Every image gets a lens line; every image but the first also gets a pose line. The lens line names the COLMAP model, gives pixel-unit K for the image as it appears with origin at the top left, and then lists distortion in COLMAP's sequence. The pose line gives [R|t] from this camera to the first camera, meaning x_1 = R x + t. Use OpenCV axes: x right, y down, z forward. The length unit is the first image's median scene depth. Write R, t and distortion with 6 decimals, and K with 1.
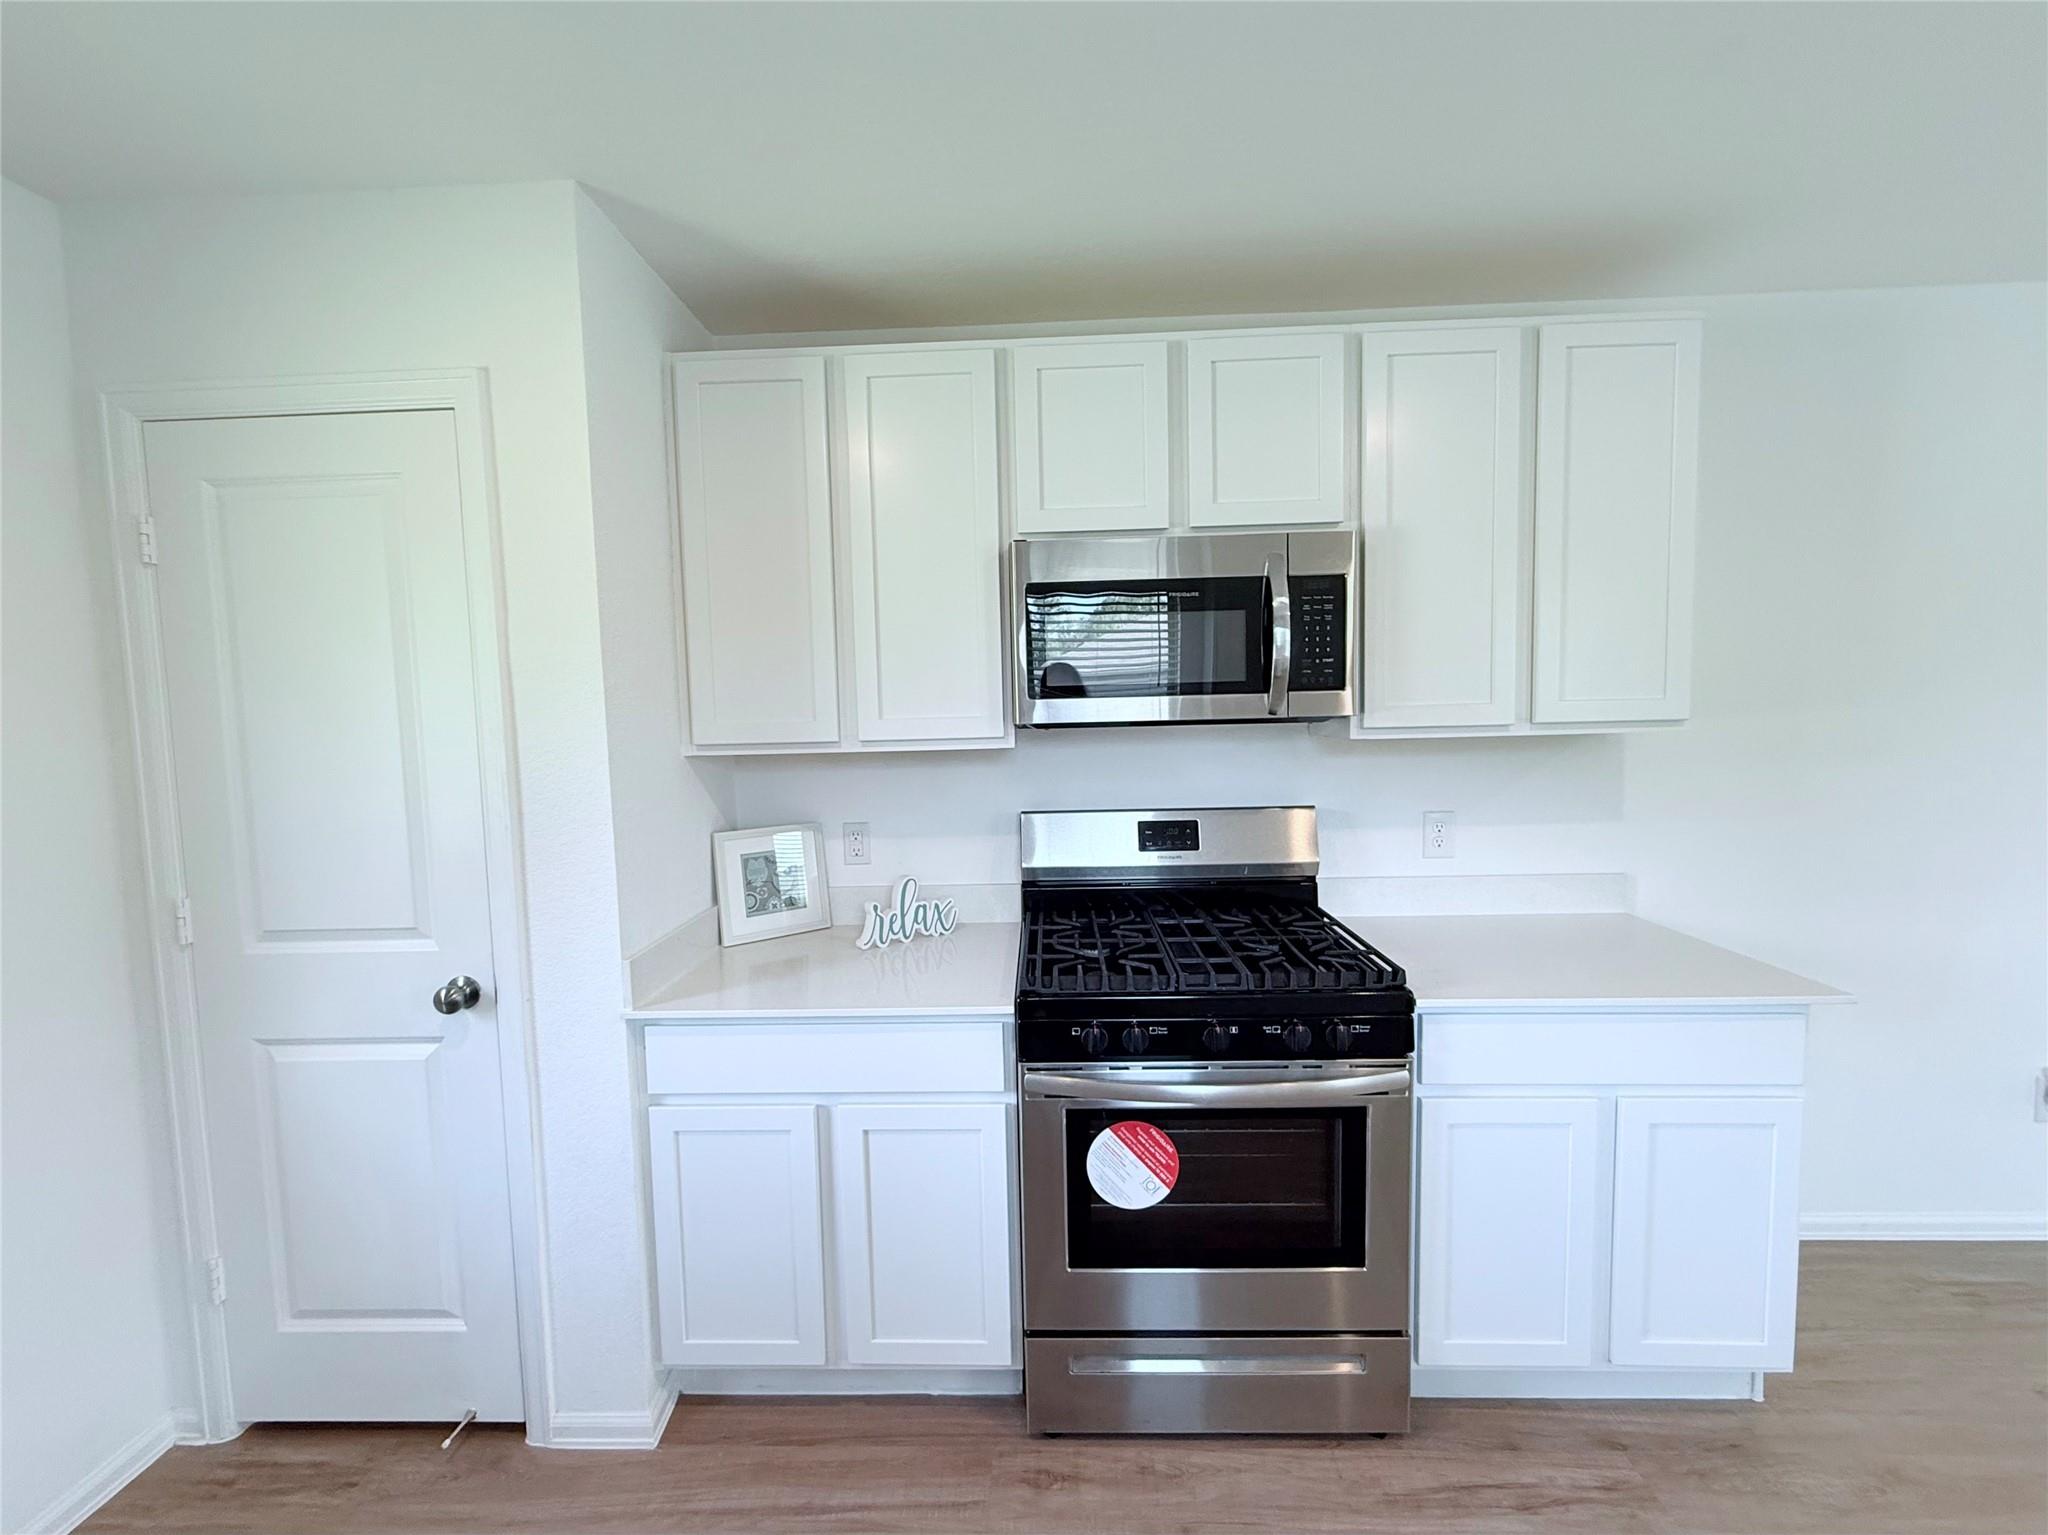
lens RADIAL K [[852.8, 0, 1017.0], [0, 852.8, 765.0], [0, 0, 1]] dist [-0.002498, -0.000195]
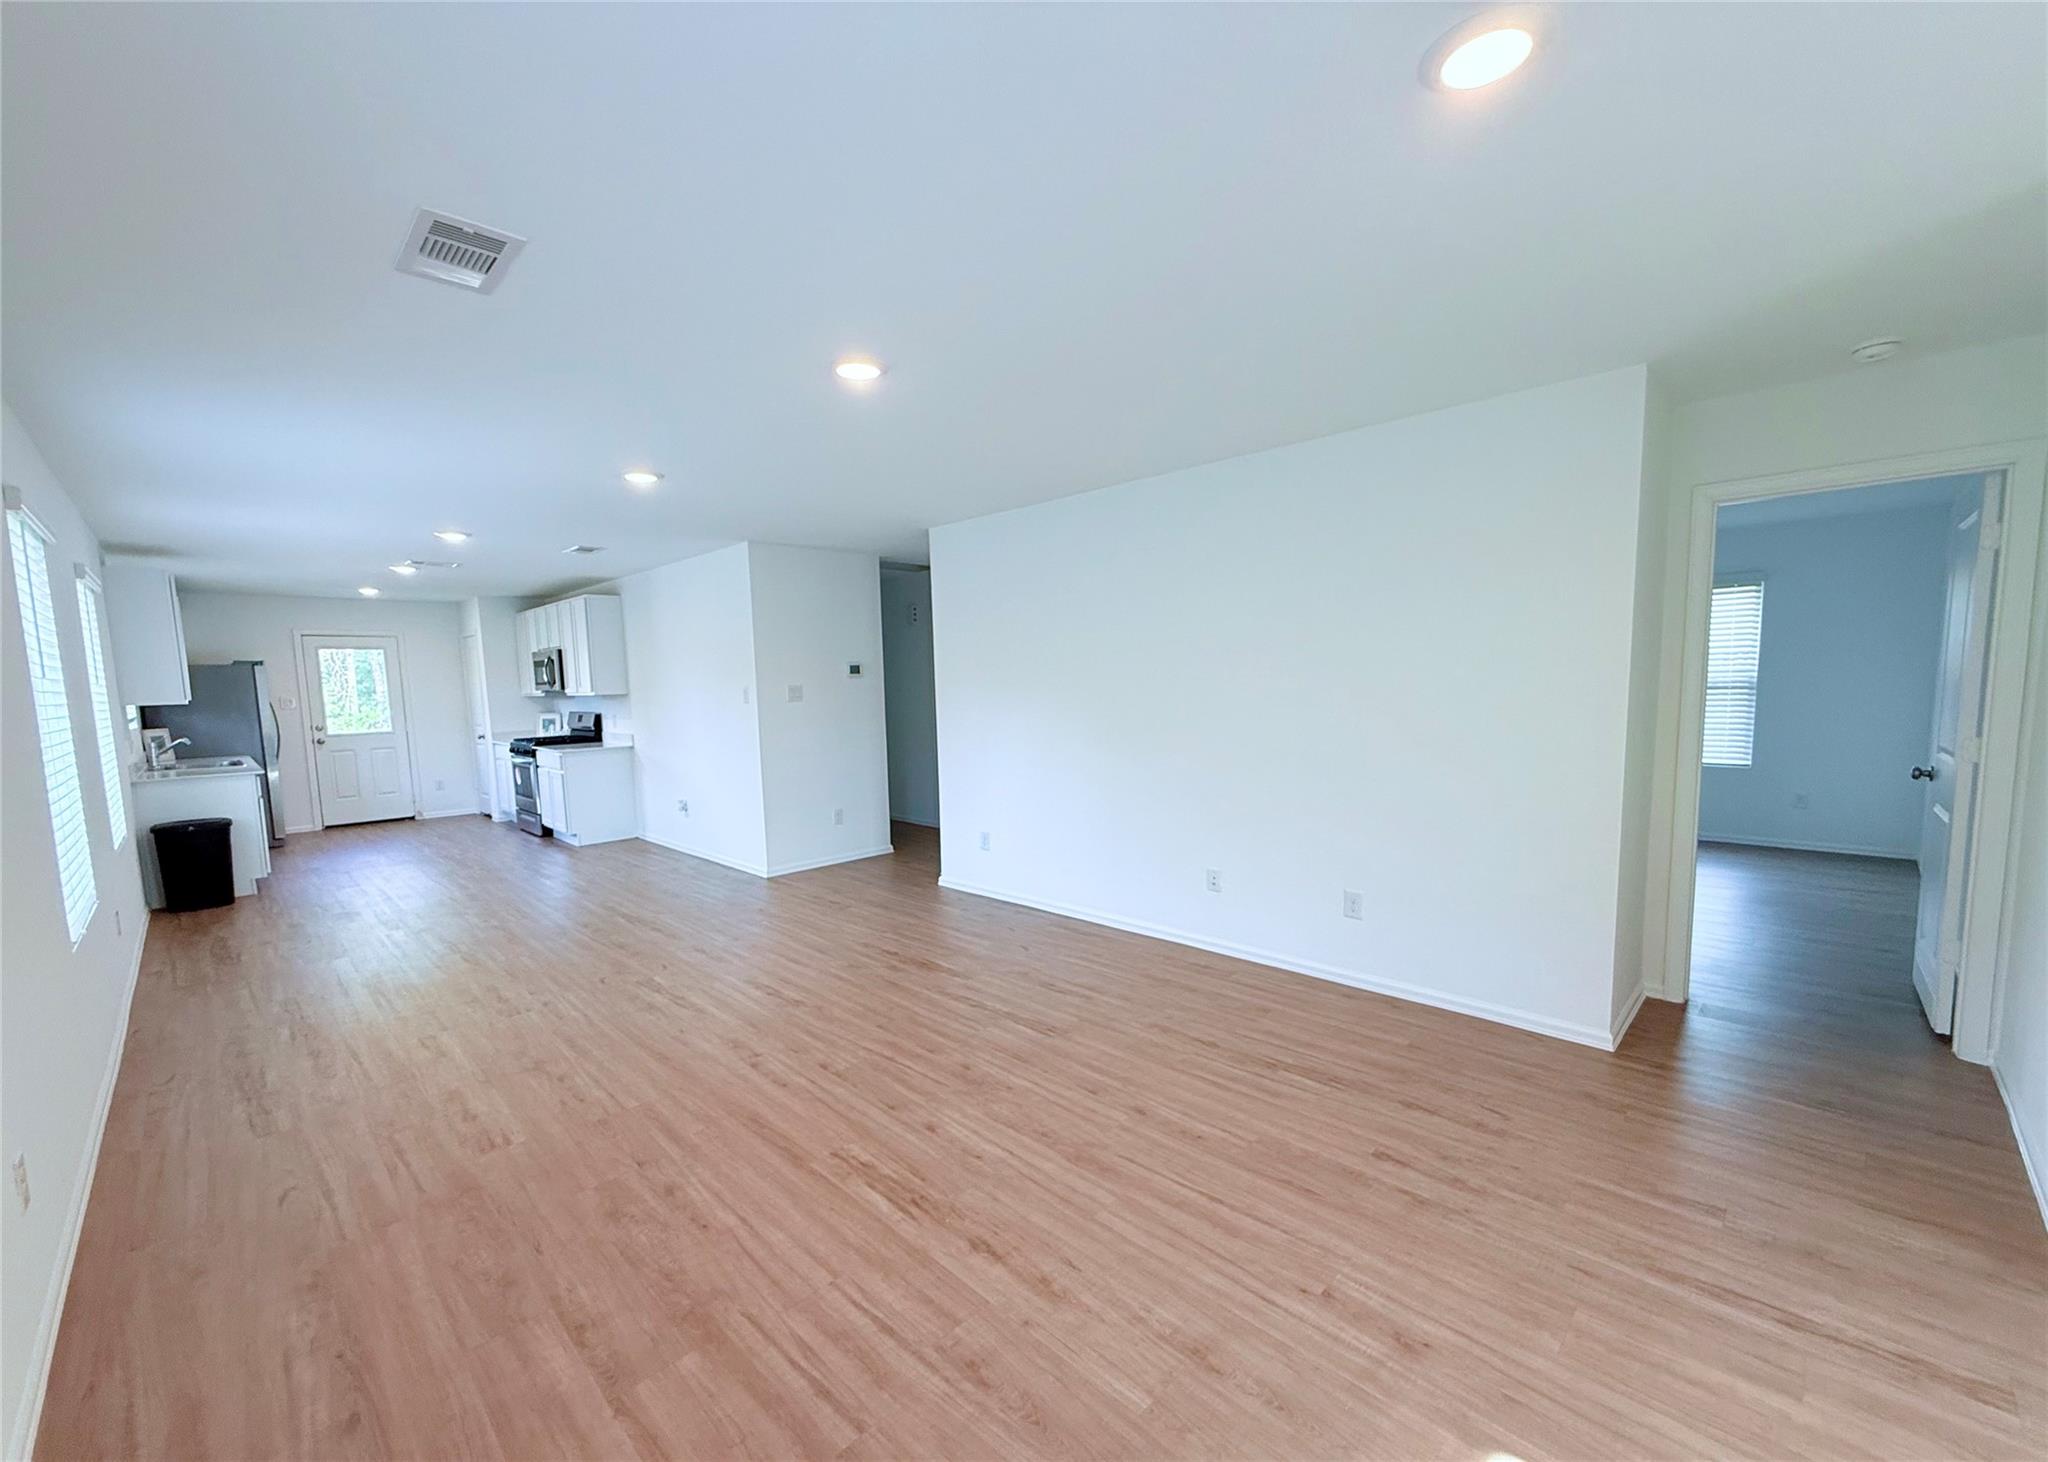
lens RADIAL K [[819.3, 0, 1018.7], [0, 819.3, 766.1], [0, 0, 1]] dist [-0.002220, 0.000190]
pose [[0.731865, 0.078423, -0.676922, 5.376437], [-0.038837, 0.996542, 0.073462, -0.071376], [0.680342, -0.027474, 0.732380, -0.548478]]
